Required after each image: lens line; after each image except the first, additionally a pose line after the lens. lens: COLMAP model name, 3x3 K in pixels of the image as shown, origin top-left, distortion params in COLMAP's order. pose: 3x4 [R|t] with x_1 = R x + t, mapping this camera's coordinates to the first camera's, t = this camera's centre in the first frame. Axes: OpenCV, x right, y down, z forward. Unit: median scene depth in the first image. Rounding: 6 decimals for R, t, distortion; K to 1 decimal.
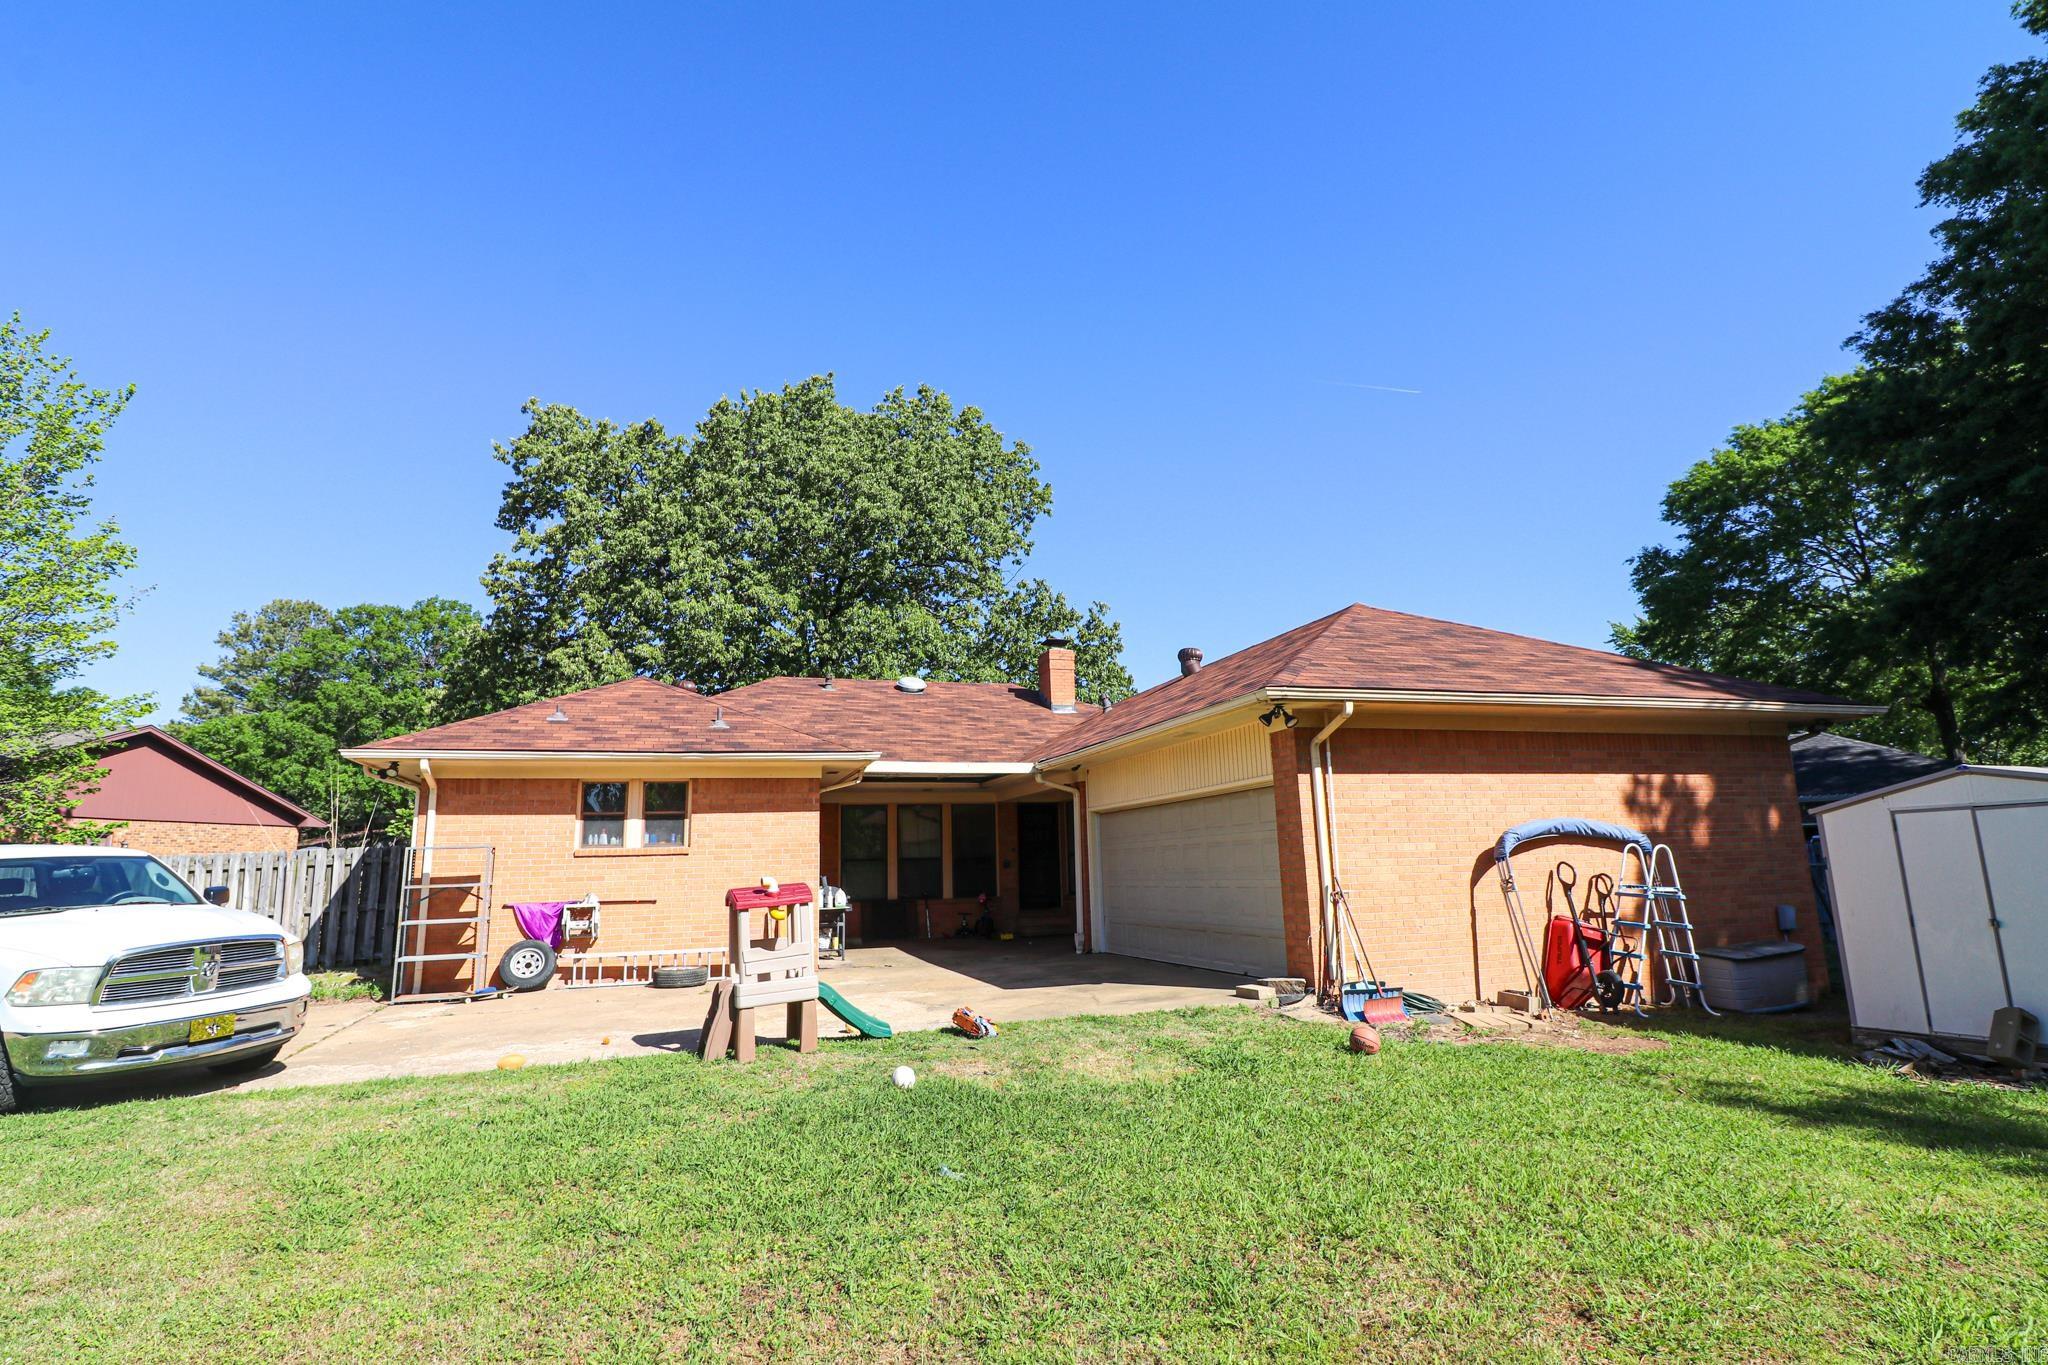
lens RADIAL K [[1055.3, 0, 1023.6], [0, 1055.3, 677.8], [0, 0, 1]] dist [0.000124, -0.007945]
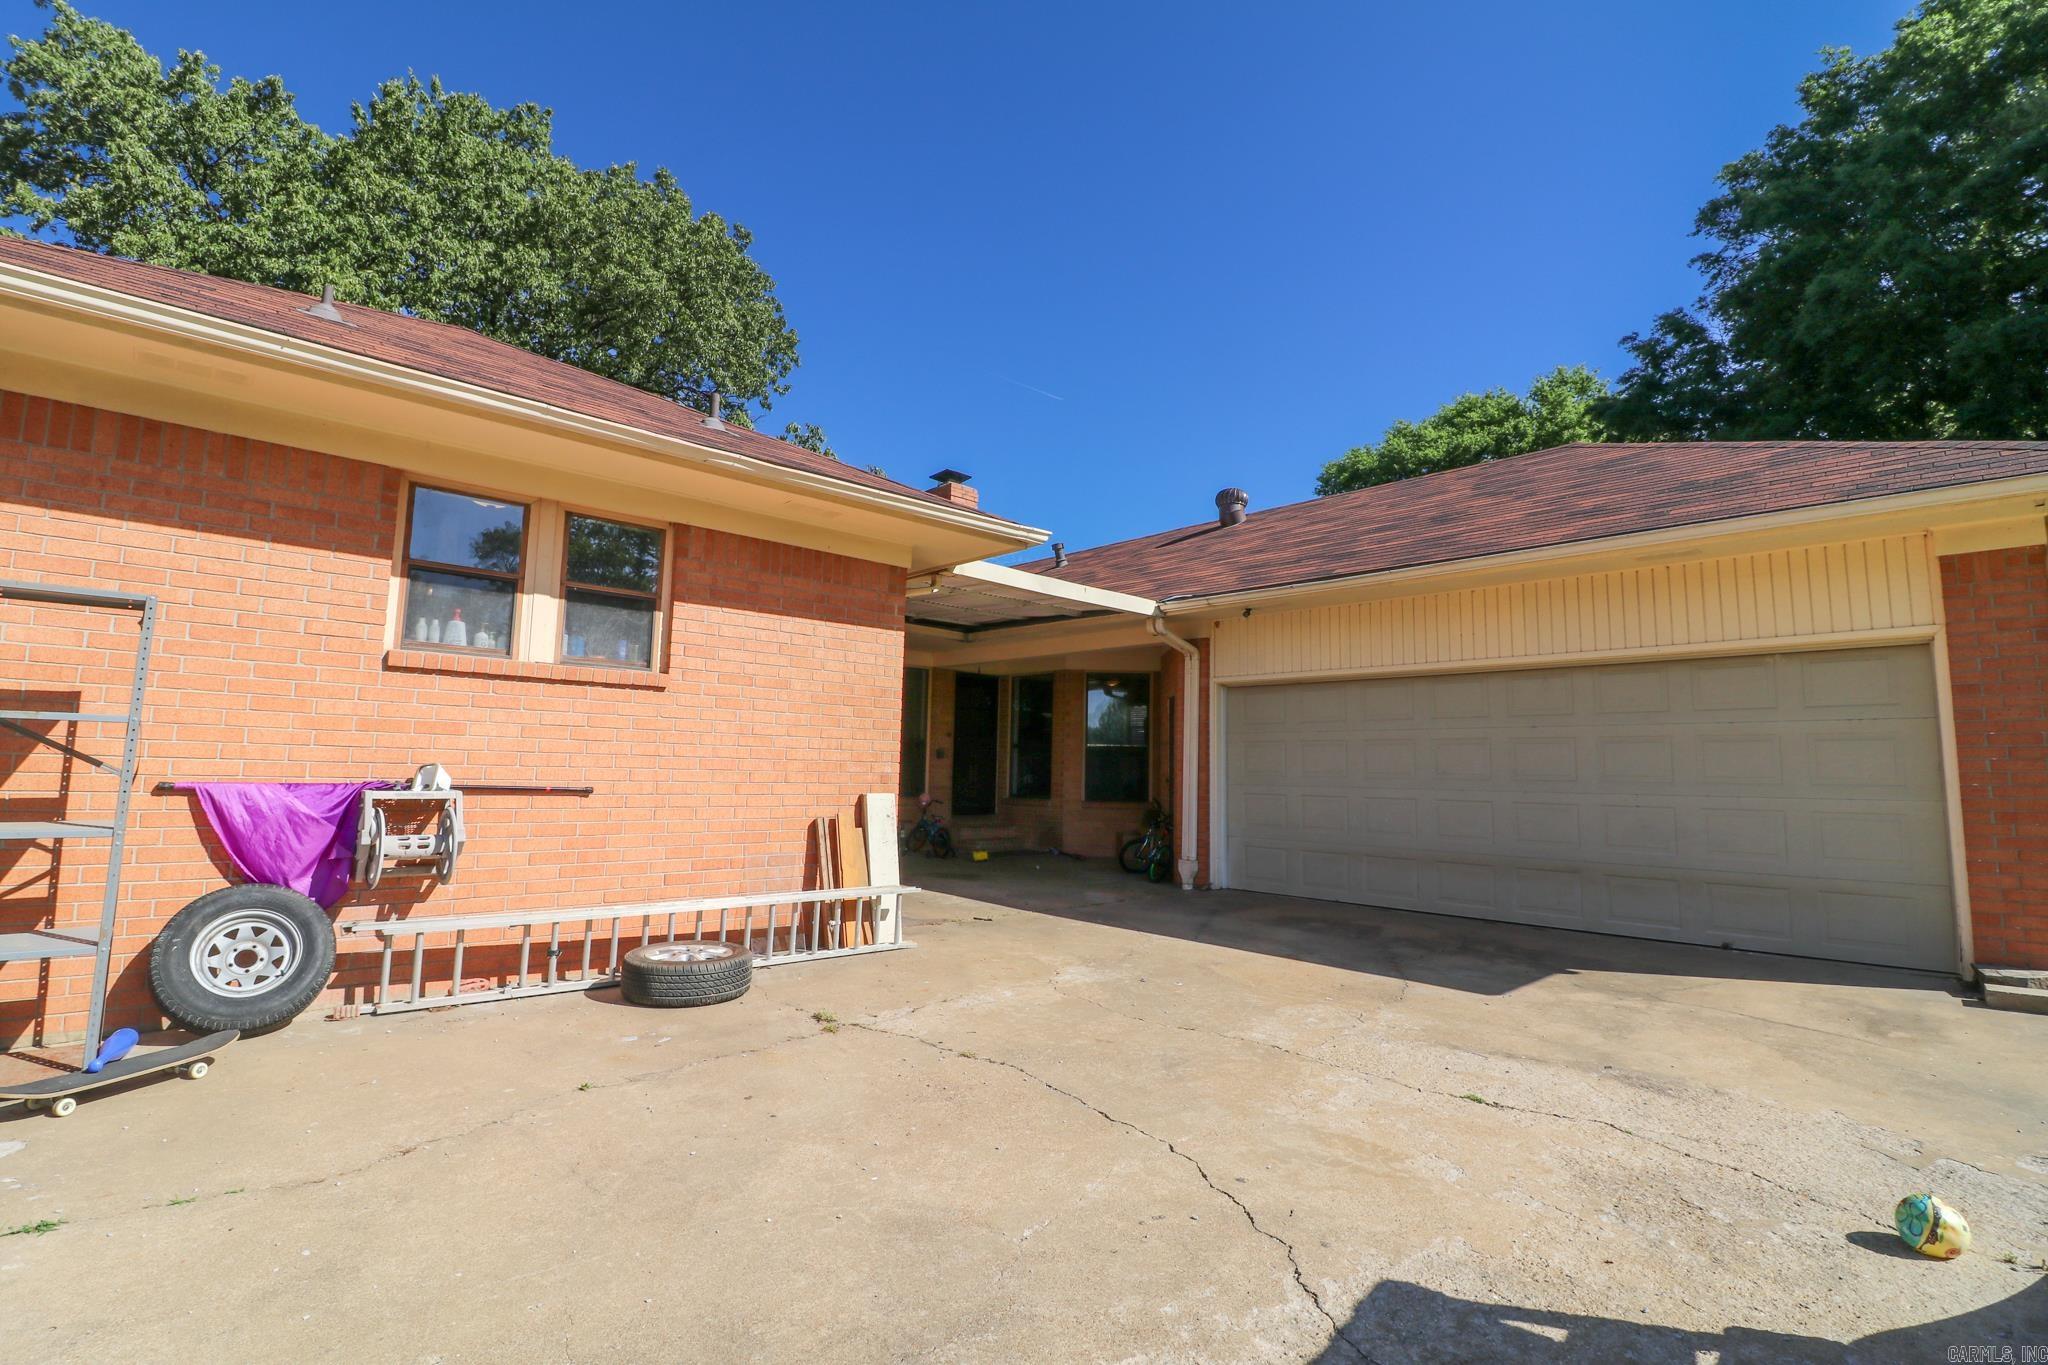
lens RADIAL K [[949.8, 0, 1024.9], [0, 949.8, 671.5], [0, 0, 1]] dist [-0.008221, -0.007366]
pose [[0.903750, 0.093391, 0.417748, -0.309697], [-0.124194, 0.991139, 0.047104, 0.108842], [-0.409647, -0.094452, 0.907341, 0.512359]]
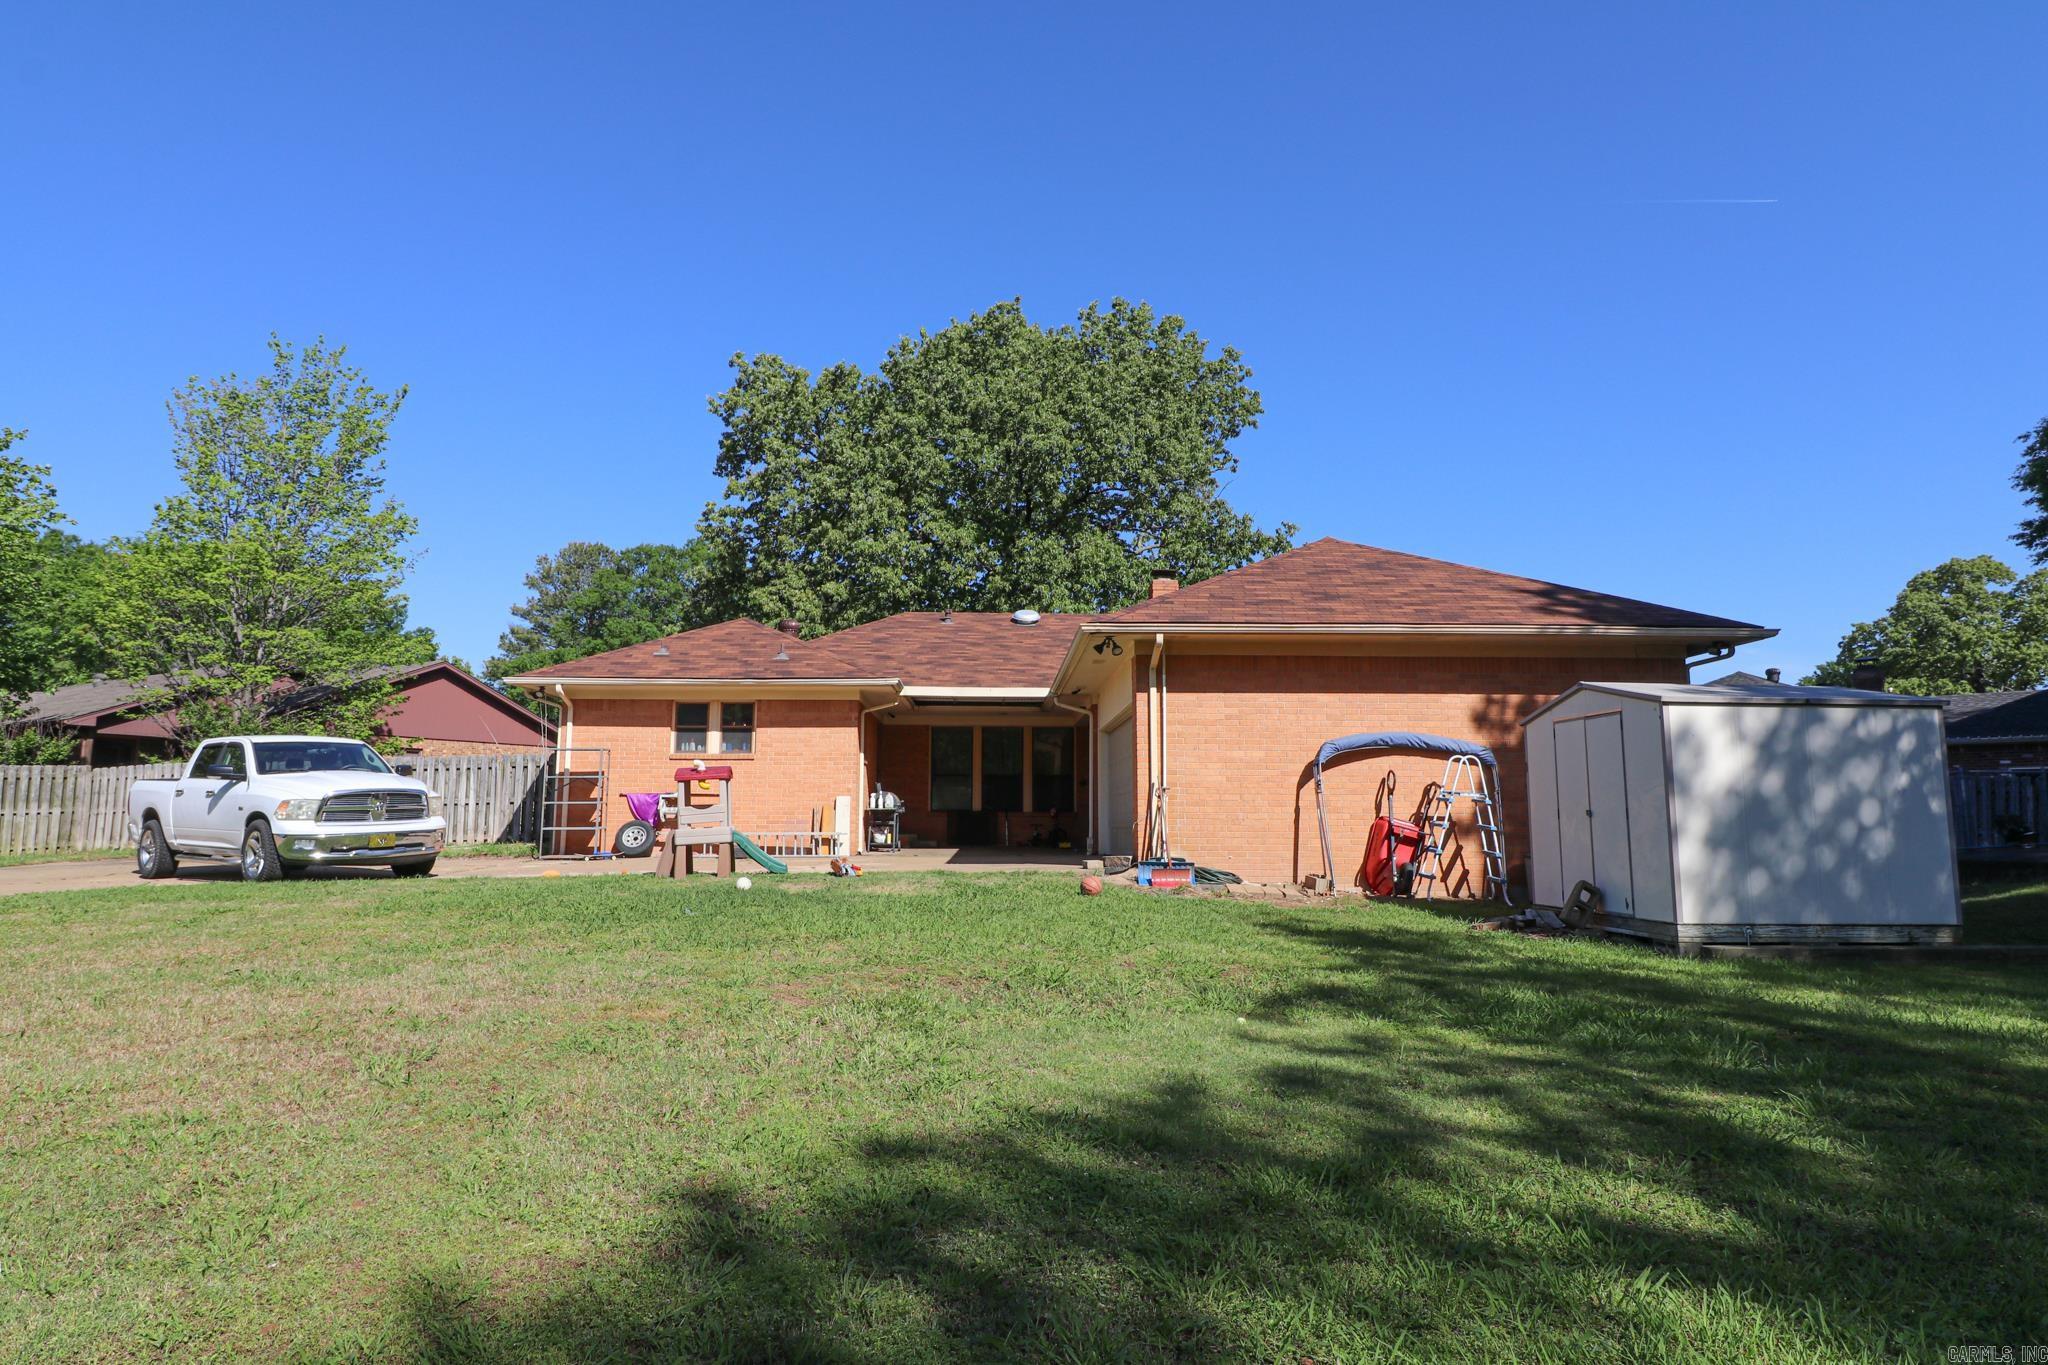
lens RADIAL K [[1200.3, 0, 1019.2], [0, 1200.3, 682.5], [0, 0, 1]] dist [0.003813, -0.001337]
pose [[0.959496, -0.003096, -0.281705, 0.348900], [0.022286, 0.997640, 0.064942, -0.009621], [0.280839, -0.068590, 0.957301, -0.249316]]
